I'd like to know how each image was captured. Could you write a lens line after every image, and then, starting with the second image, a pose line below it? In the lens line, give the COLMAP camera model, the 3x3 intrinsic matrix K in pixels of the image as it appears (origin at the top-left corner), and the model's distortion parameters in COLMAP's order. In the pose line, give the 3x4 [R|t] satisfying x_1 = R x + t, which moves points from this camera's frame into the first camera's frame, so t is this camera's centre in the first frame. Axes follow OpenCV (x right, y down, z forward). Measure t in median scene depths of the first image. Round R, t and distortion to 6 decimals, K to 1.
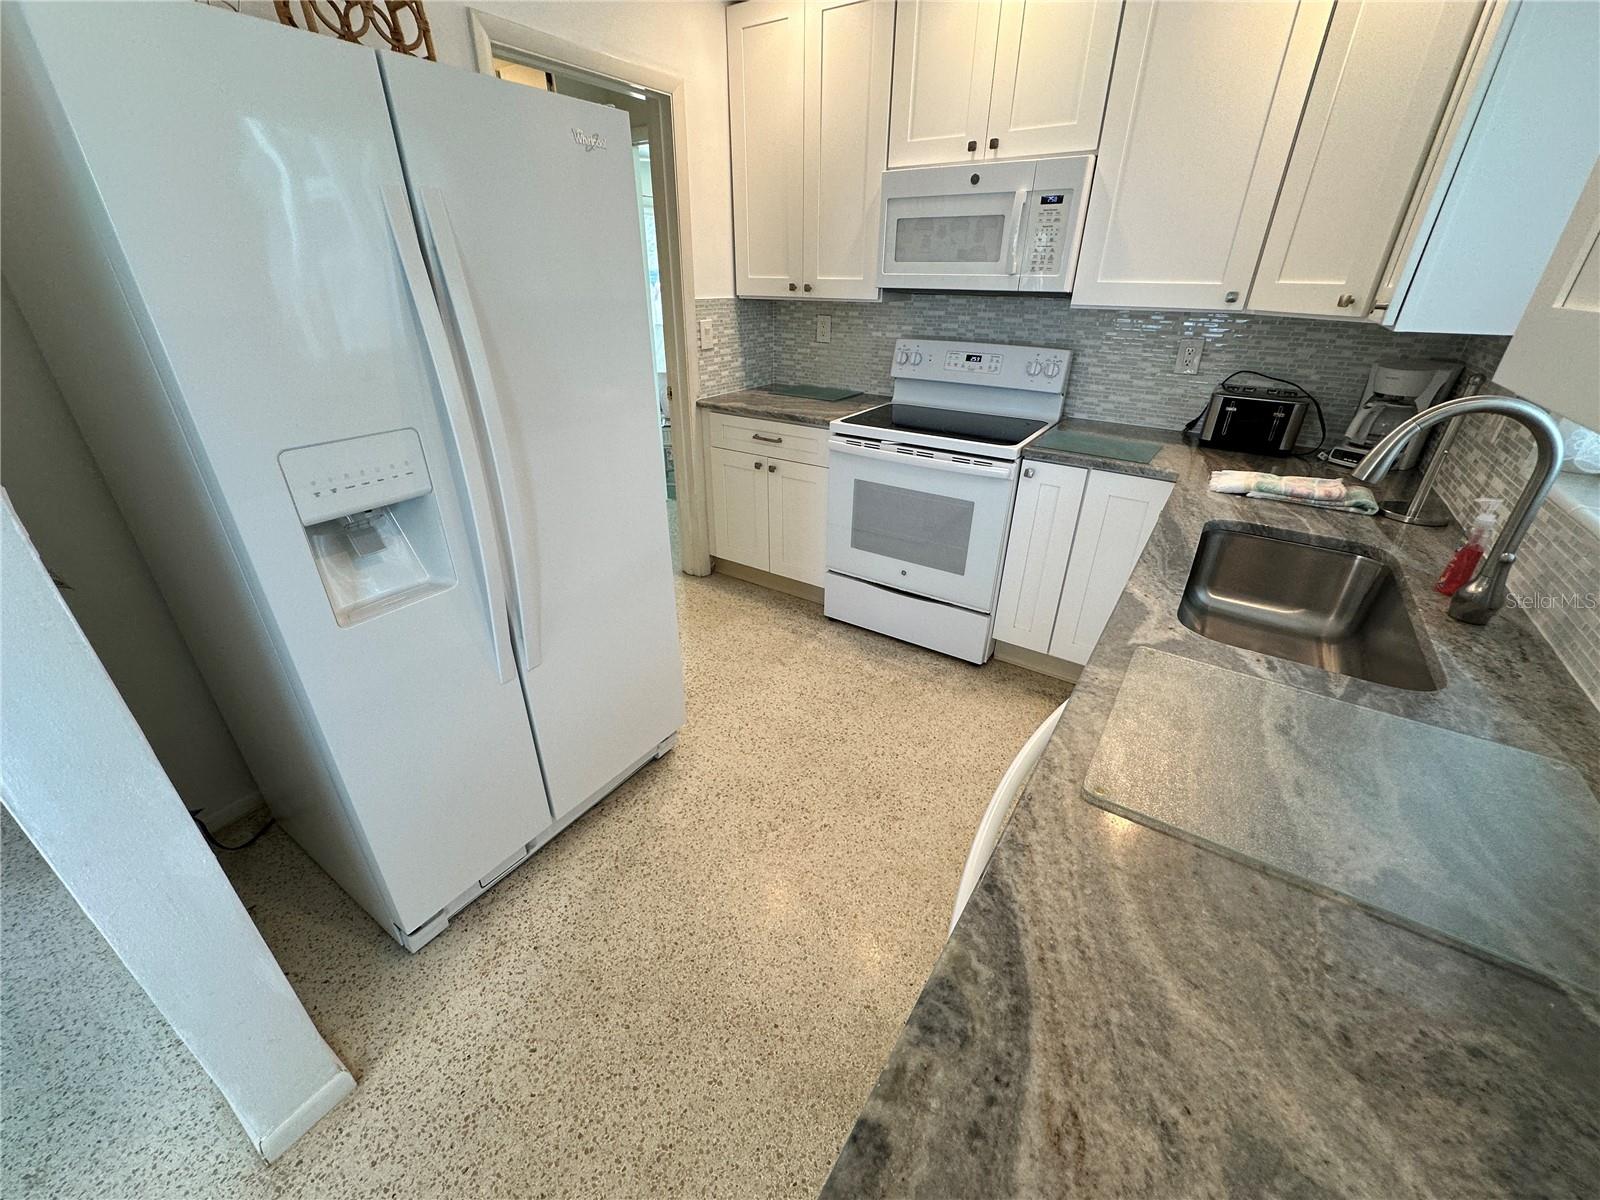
lens RADIAL K [[641.5, 0, 796.5], [0, 641.5, 599.8], [0, 0, 1]] dist [-0.002908, 0.000982]
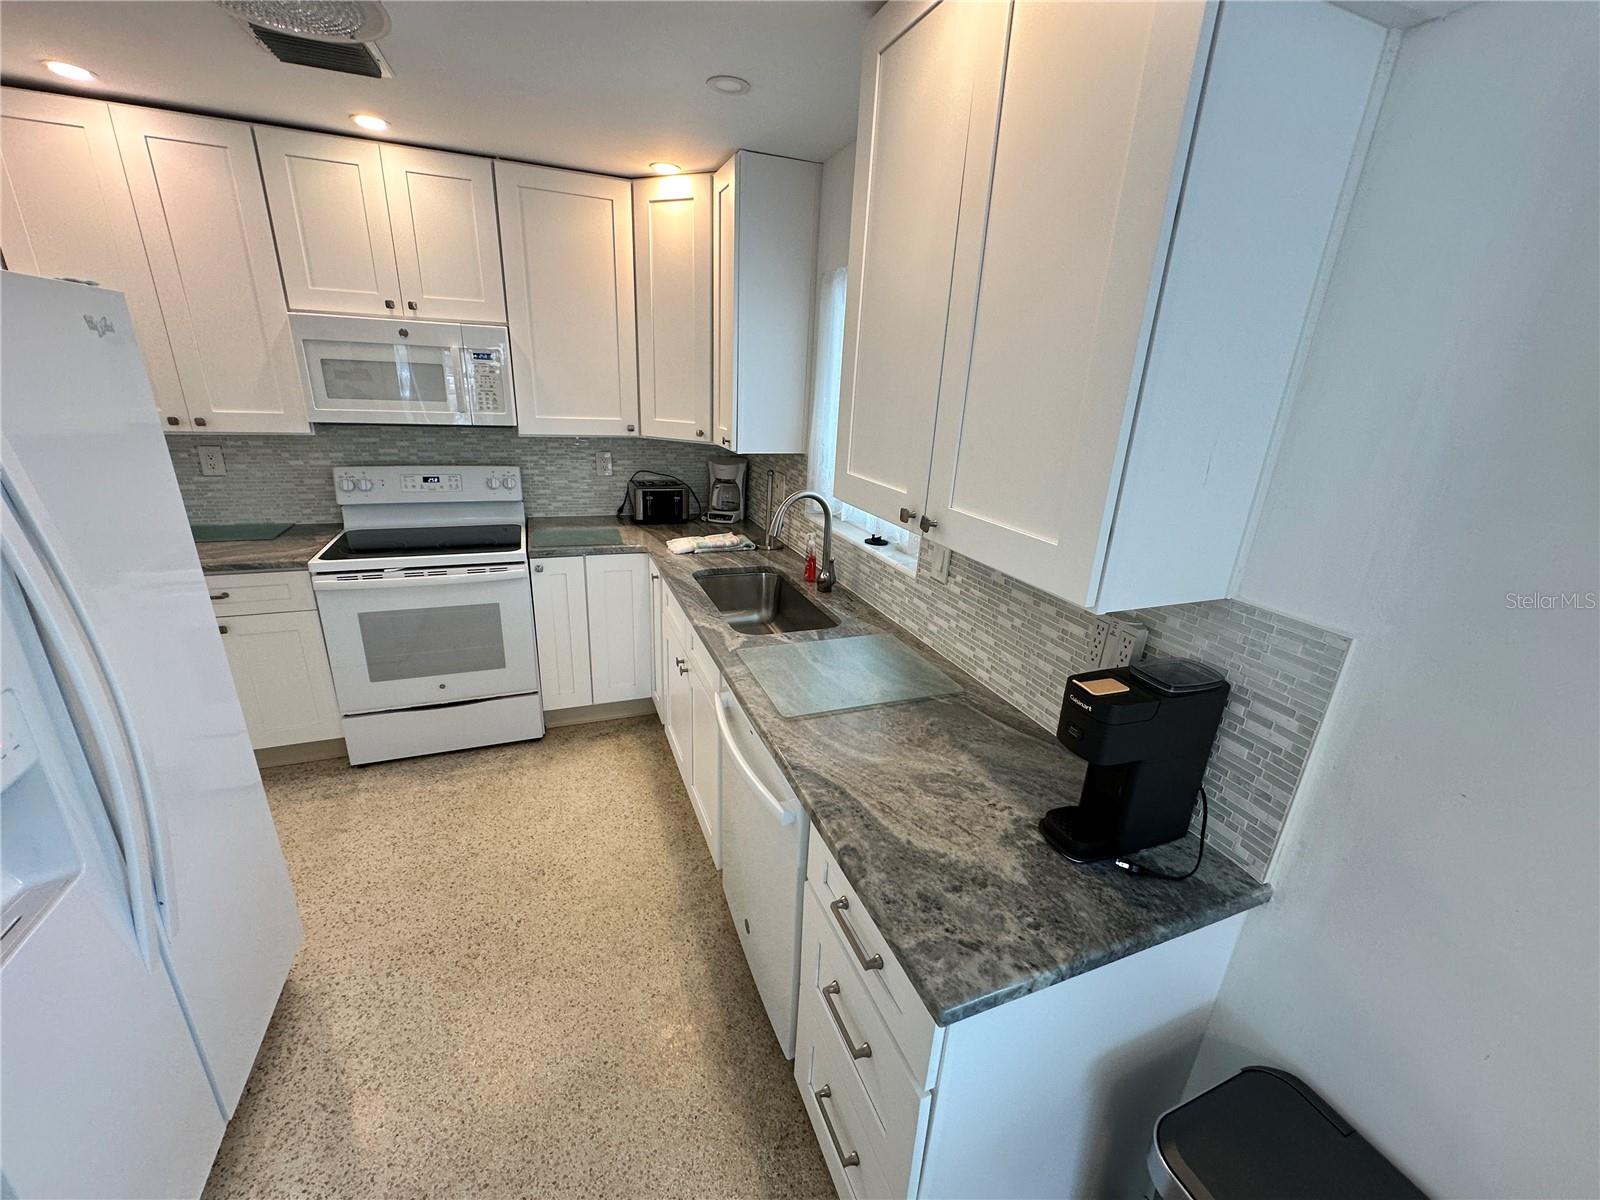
lens RADIAL K [[641.5, 0, 802.4], [0, 641.5, 600.4], [0, 0, 1]] dist [-0.002908, 0.000982]
pose [[0.563783, -0.254857, 0.785619, -0.326822], [0.337512, 0.939245, 0.062485, -0.048014], [-0.753813, 0.229928, 0.615548, -0.112580]]
